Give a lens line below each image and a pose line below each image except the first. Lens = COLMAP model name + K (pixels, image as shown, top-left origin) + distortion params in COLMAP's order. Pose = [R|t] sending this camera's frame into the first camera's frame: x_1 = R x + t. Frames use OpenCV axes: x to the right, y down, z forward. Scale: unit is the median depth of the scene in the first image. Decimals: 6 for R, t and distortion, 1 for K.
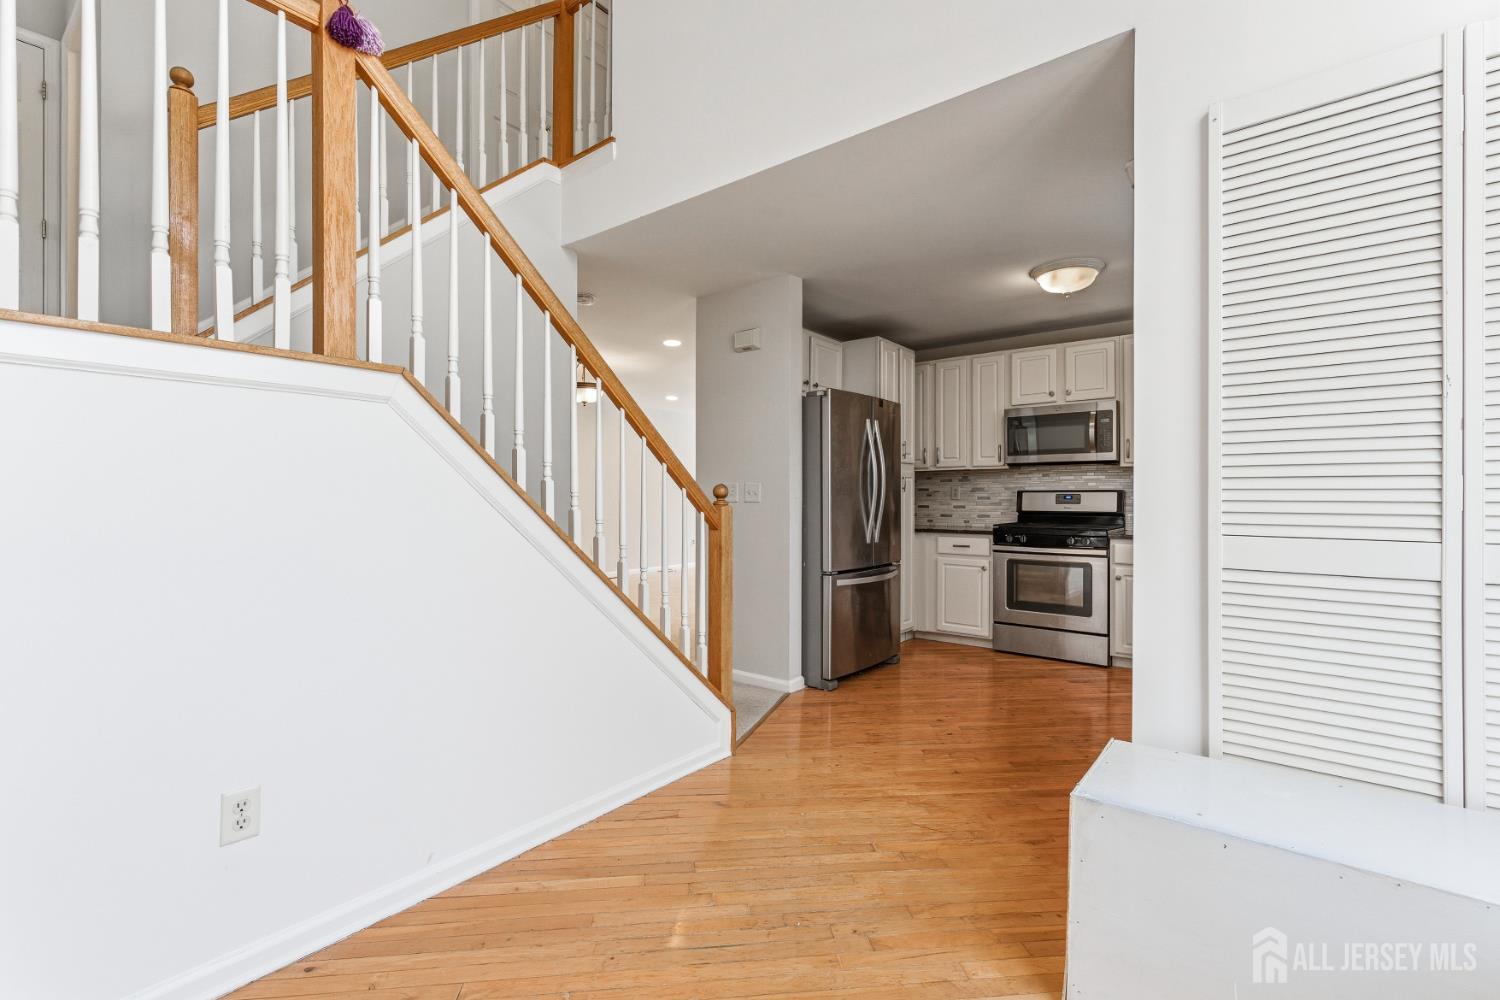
lens RADIAL K [[673.6, 0, 746.2], [0, 673.6, 500.3], [0, 0, 1]] dist [-0.000653, 0.000260]
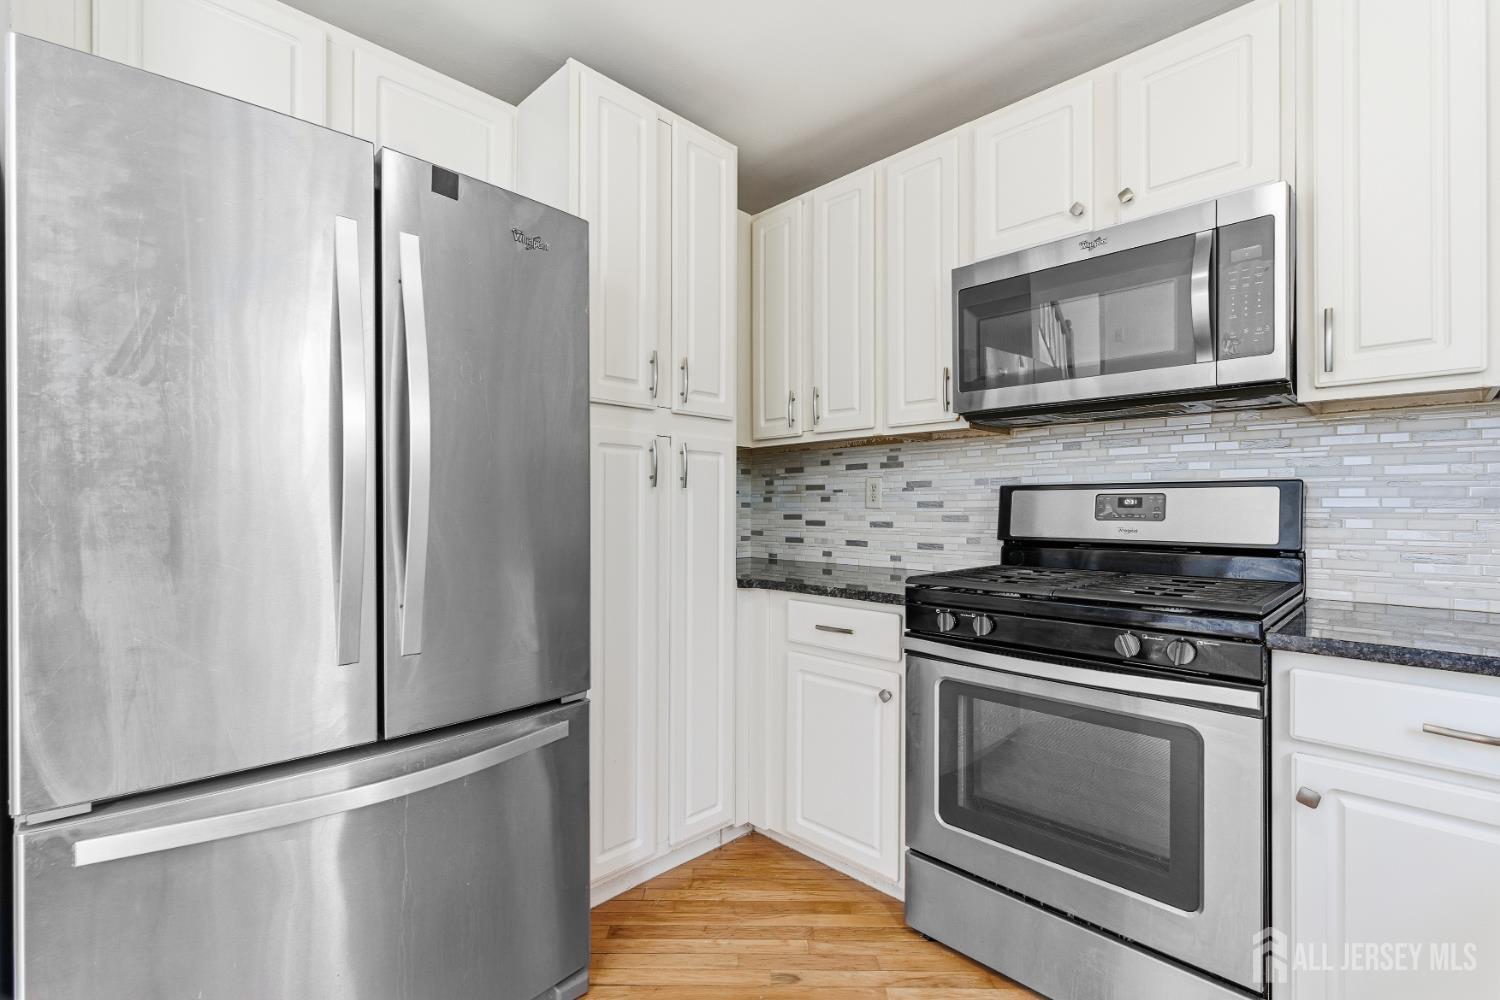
lens RADIAL K [[674.2, 0, 745.2], [0, 674.2, 505.5], [0, 0, 1]] dist [-0.000698, -0.000027]
pose [[0.994237, 0.000990, -0.107200, 0.318632], [-0.001514, 0.999987, -0.004813, -0.000463], [0.107194, 0.004948, 0.994226, 0.630760]]
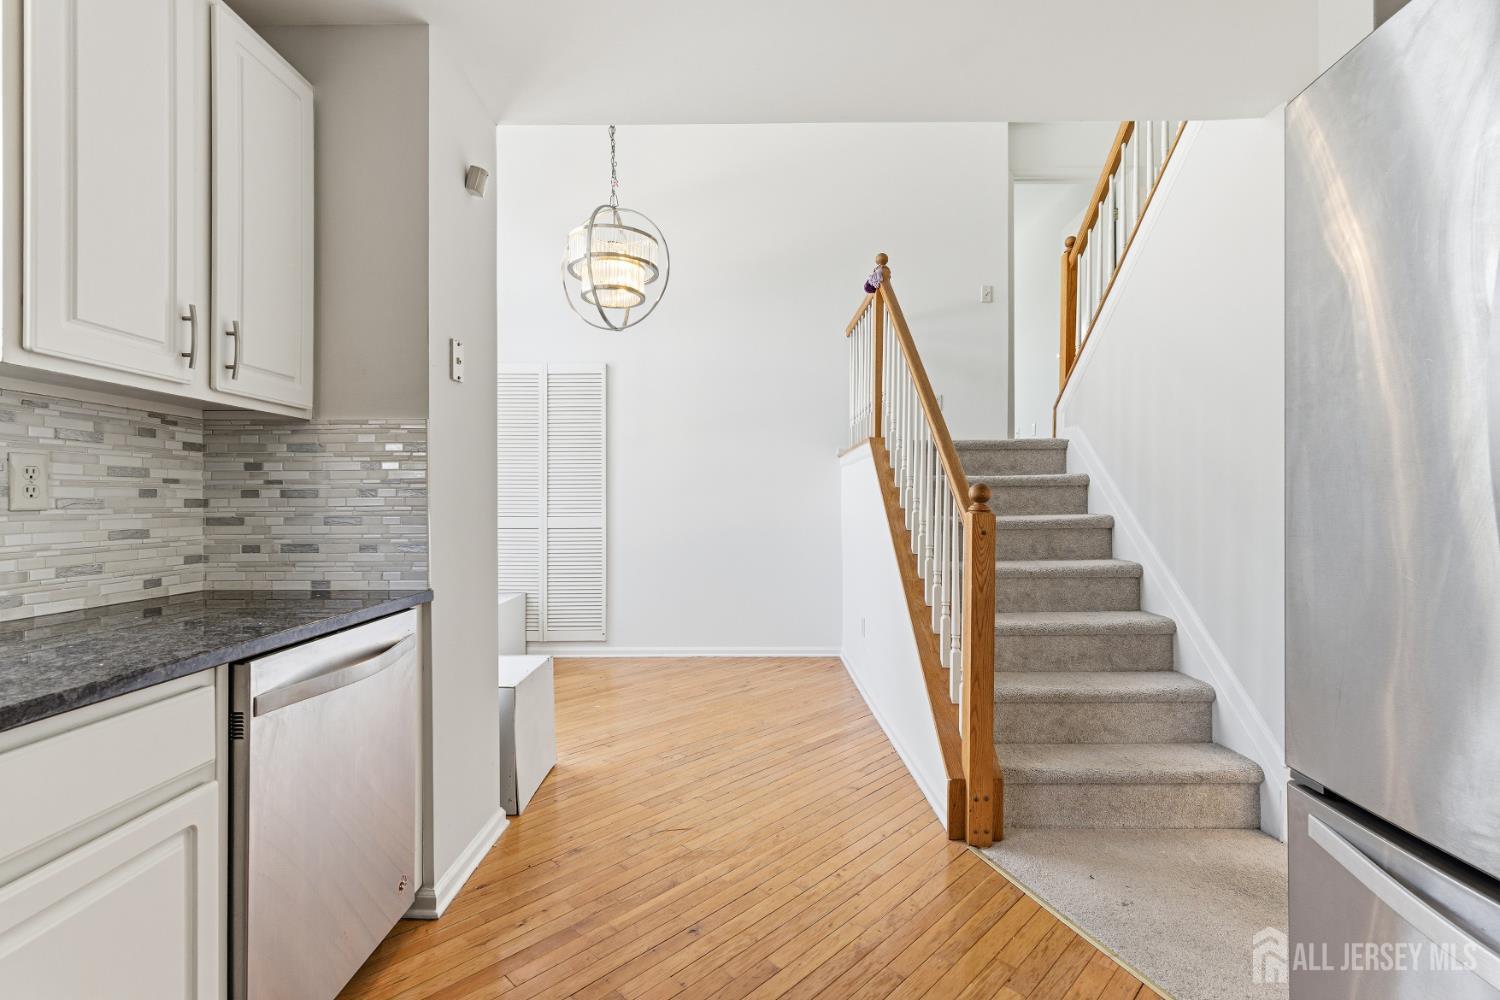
lens RADIAL K [[676.0, 0, 746.3], [0, 676.0, 502.9], [0, 0, 1]] dist [-0.002608, -0.000317]
pose [[-0.781655, -0.001017, -0.623710, 0.376413], [-0.003261, 0.999992, 0.002456, -0.001884], [0.623702, 0.003954, -0.781652, 0.855429]]
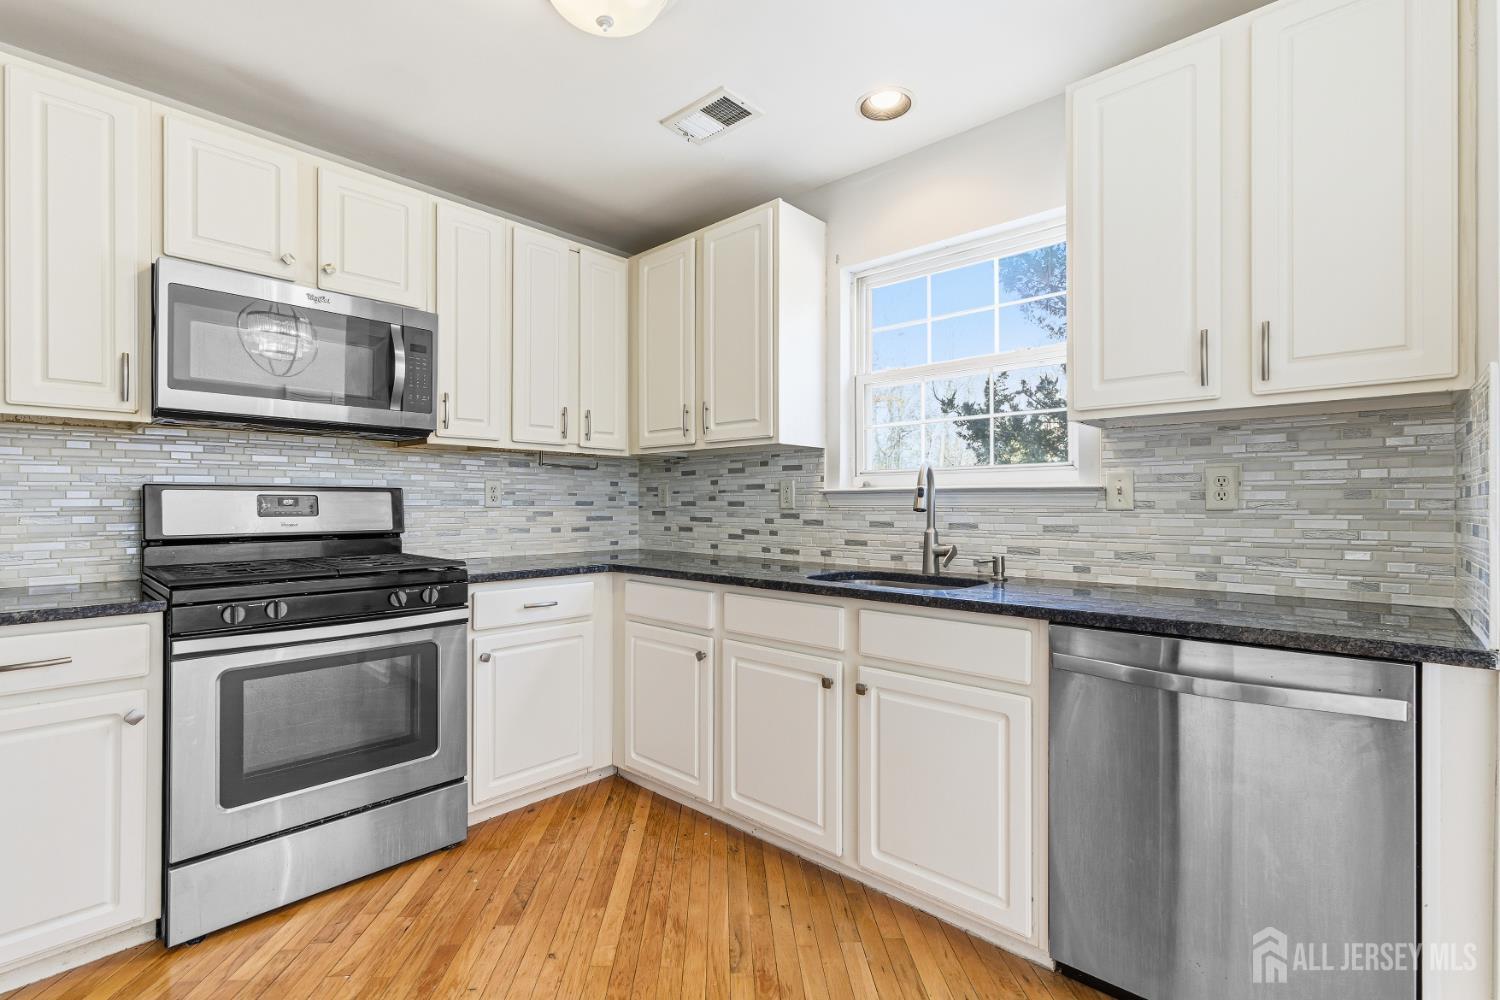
lens RADIAL K [[676.0, 0, 746.3], [0, 676.0, 502.9], [0, 0, 1]] dist [-0.002608, -0.000317]
pose [[0.066401, 0.001897, 0.997791, 0.045756], [0.004330, 0.999988, -0.002189, -0.001309], [-0.997784, 0.004466, 0.066392, 0.683935]]
